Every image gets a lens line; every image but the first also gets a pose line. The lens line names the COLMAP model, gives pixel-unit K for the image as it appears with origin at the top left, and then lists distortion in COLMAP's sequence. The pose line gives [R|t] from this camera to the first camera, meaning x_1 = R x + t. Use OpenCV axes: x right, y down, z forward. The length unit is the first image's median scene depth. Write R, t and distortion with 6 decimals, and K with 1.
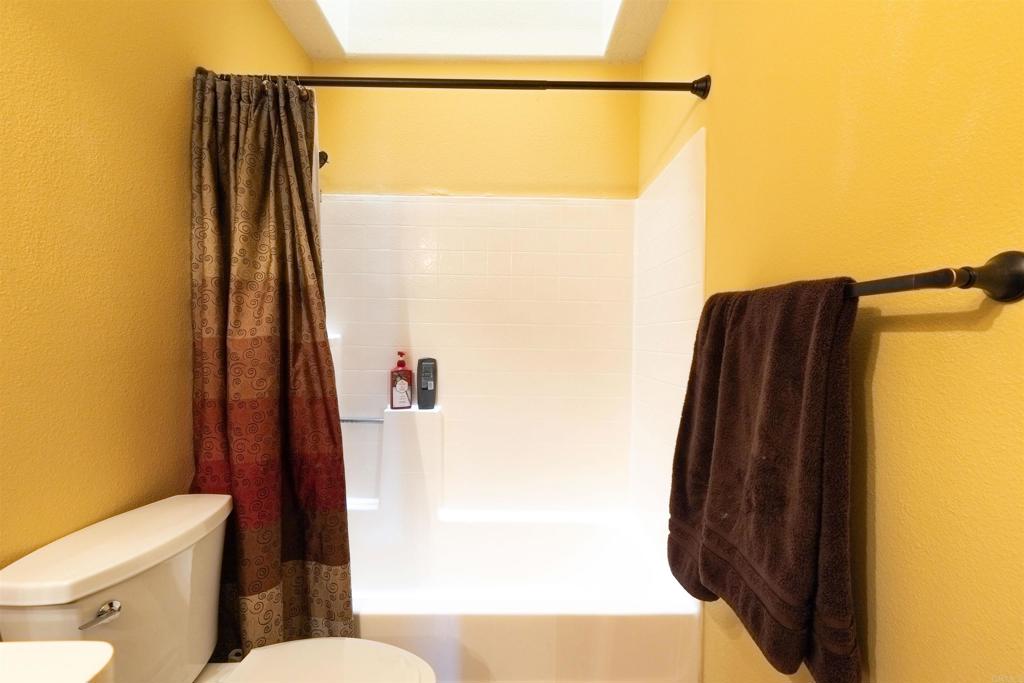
lens RADIAL K [[459.3, 0, 512.0], [0, 459.3, 341.5], [0, 0, 1]] dist [0.003027, 0.000033]
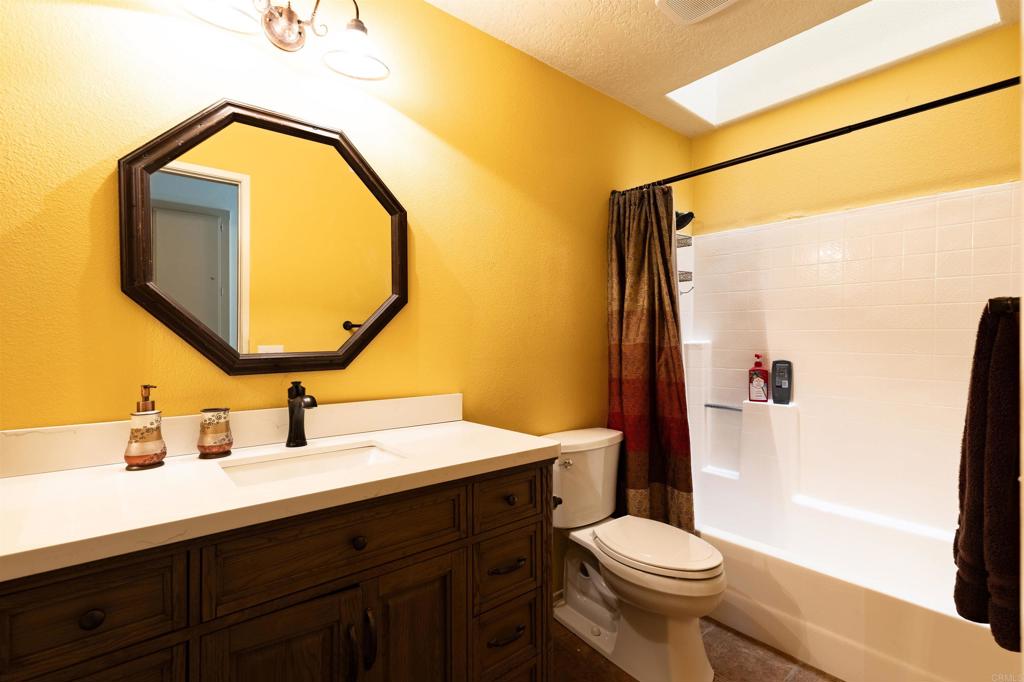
lens RADIAL K [[459.3, 0, 512.0], [0, 459.3, 341.0], [0, 0, 1]] dist [0.003027, 0.000033]
pose [[0.637119, -0.000624, -0.770765, 0.449811], [-0.002796, 0.999991, -0.003120, -0.011577], [0.770760, 0.004143, 0.637112, -0.433550]]
